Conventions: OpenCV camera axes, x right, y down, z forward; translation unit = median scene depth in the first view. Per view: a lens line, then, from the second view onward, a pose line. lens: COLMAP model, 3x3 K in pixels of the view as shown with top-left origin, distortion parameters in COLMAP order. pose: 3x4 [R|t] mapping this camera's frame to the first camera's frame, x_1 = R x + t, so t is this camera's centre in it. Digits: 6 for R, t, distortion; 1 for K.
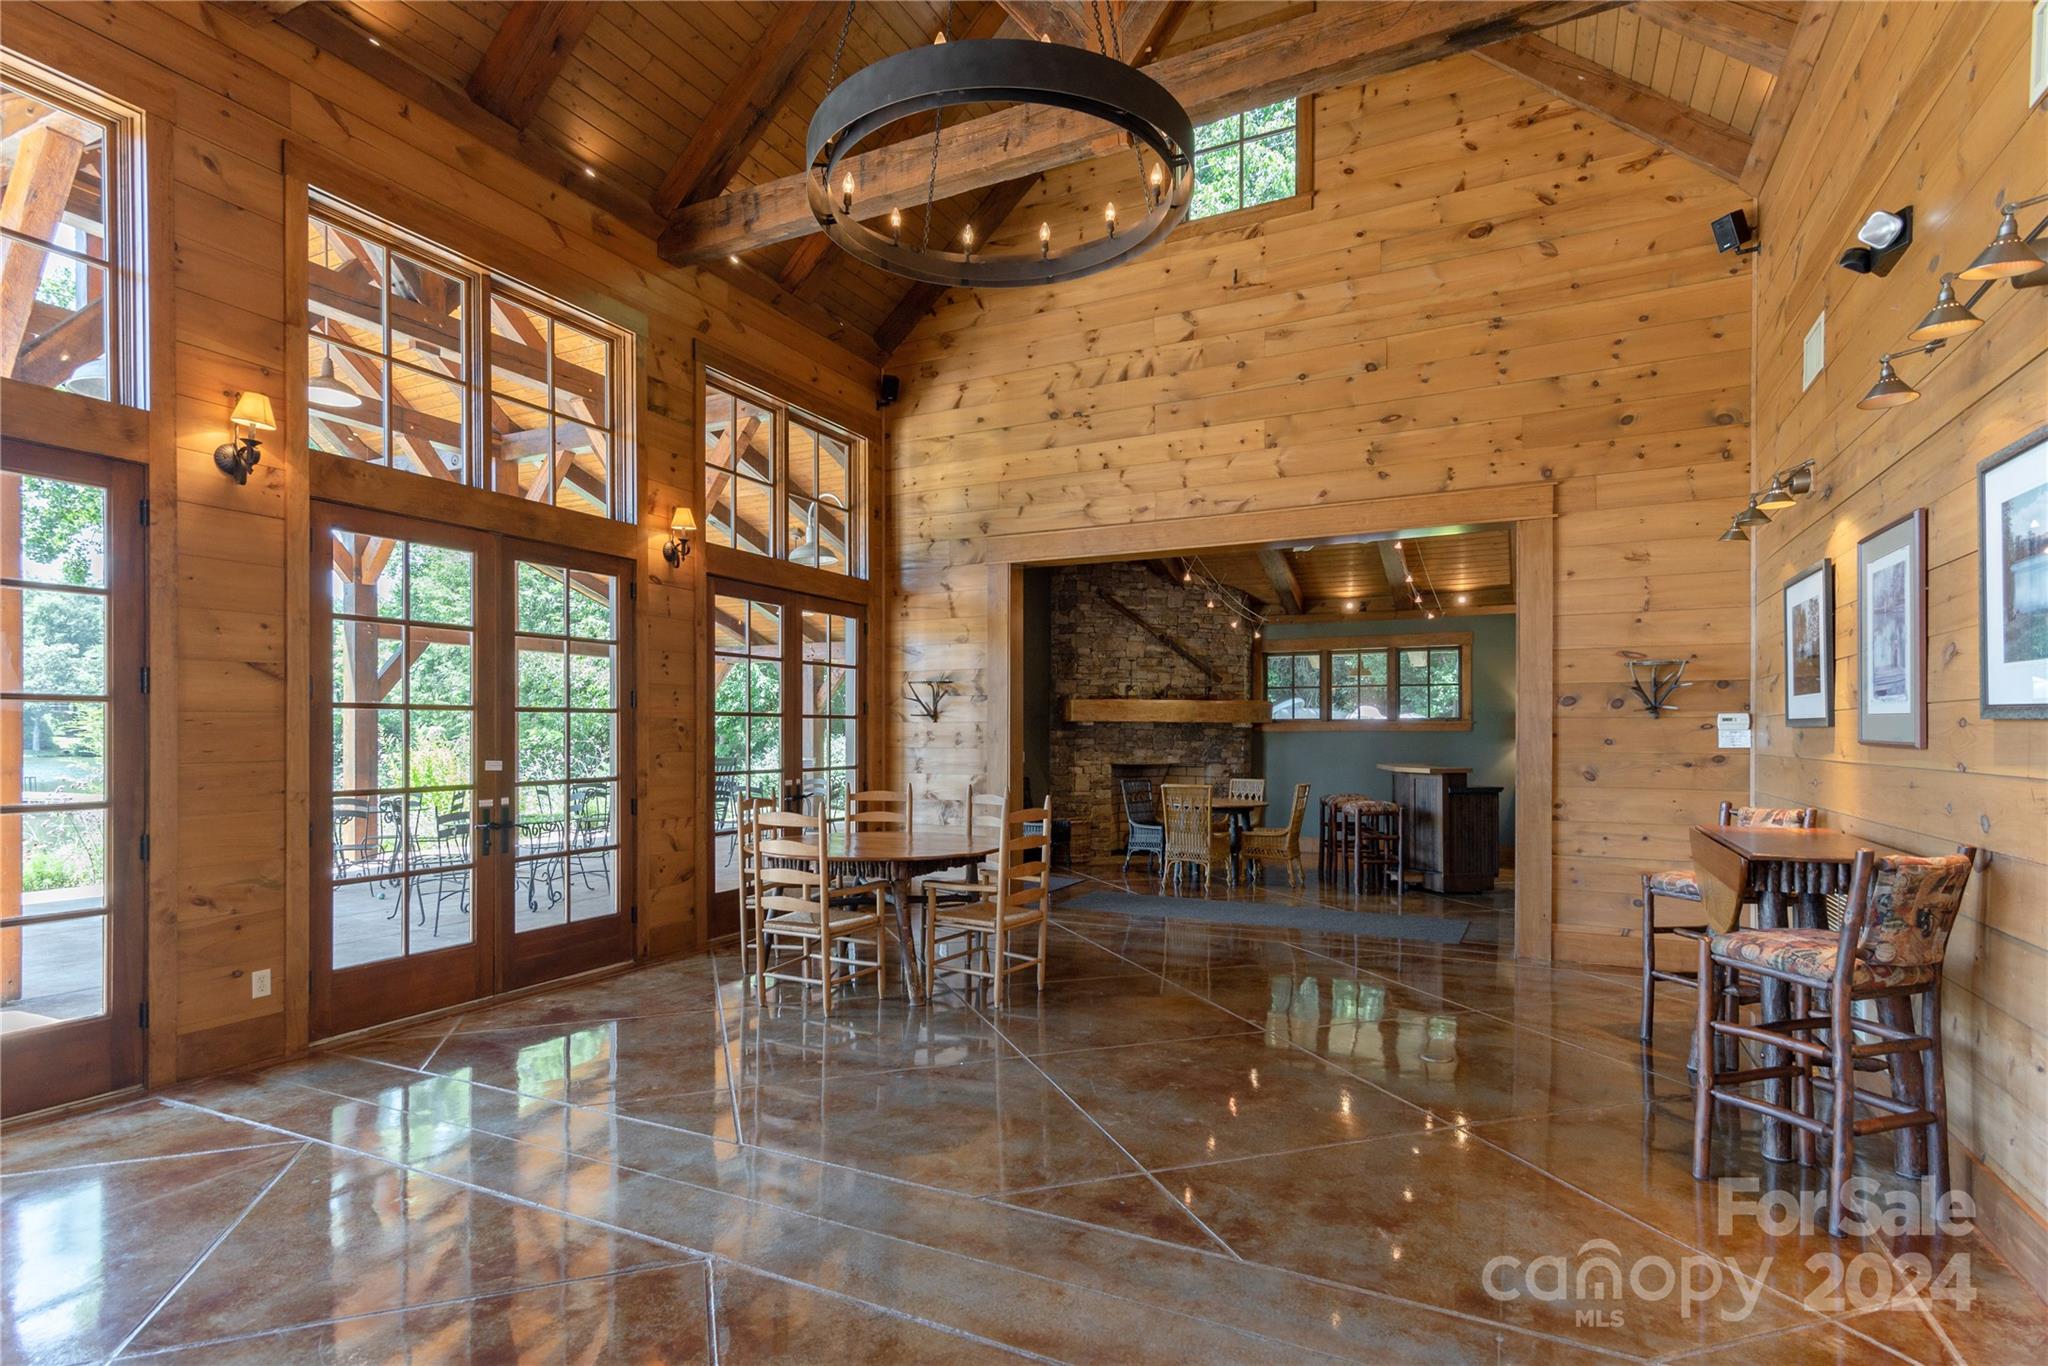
lens RADIAL K [[1032.5, 0, 981.2], [0, 1032.5, 739.8], [0, 0, 1]] dist [-0.000420, 0.000243]
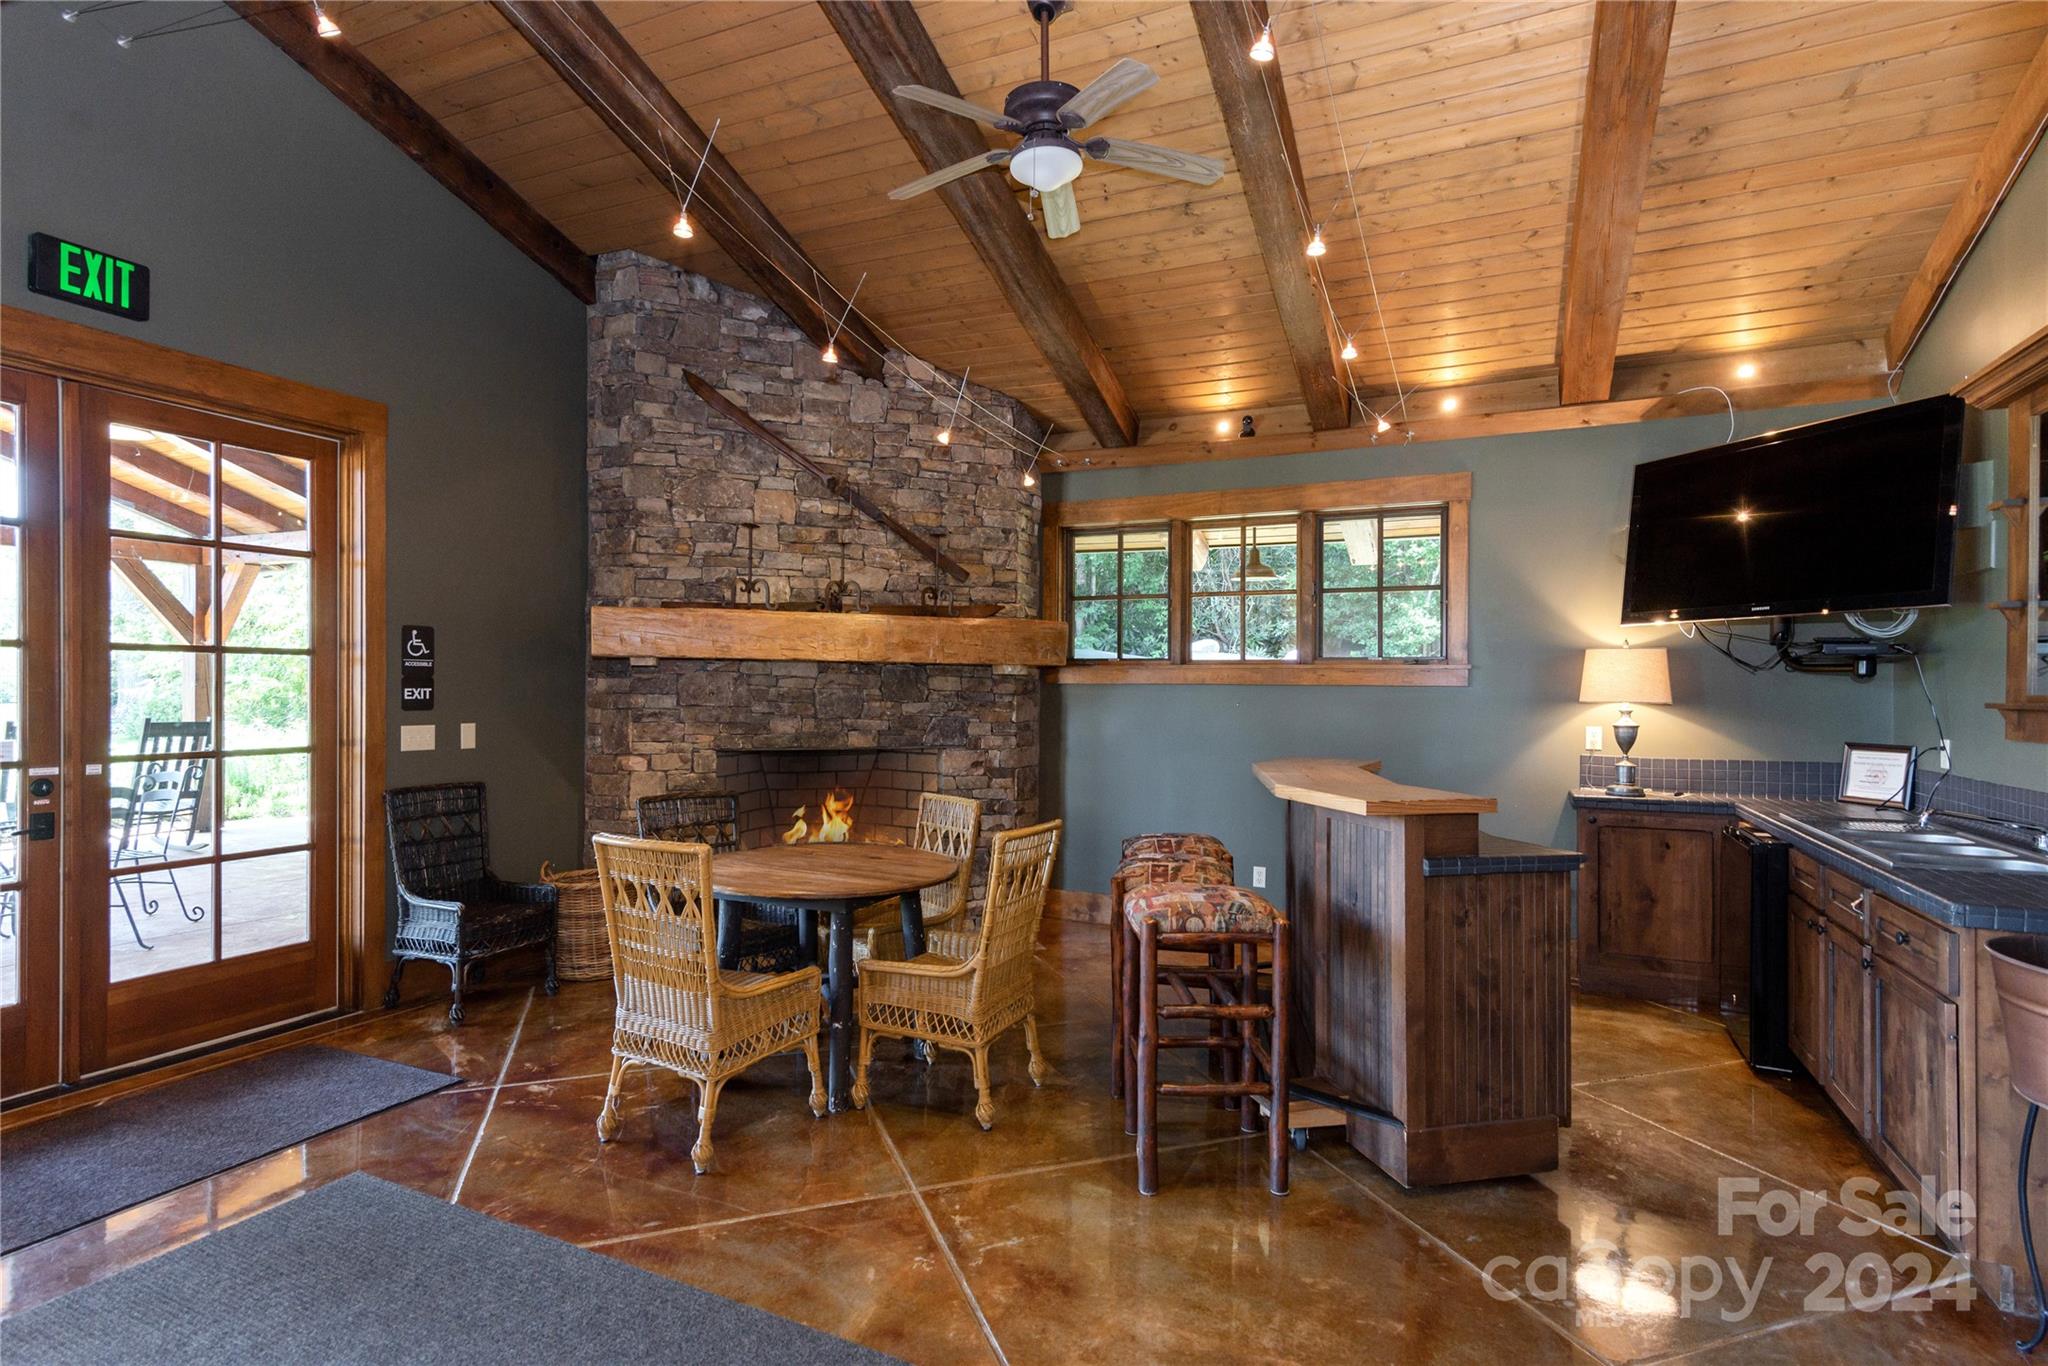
lens RADIAL K [[1003.0, 0, 1034.6], [0, 1003.0, 683.1], [0, 0, 1]] dist [0.001202, 0.001349]
pose [[0.997886, 0.009926, 0.064227, 0.239419], [-0.009234, 0.999896, -0.011070, -0.002856], [-0.064330, 0.010453, 0.997874, 0.535907]]
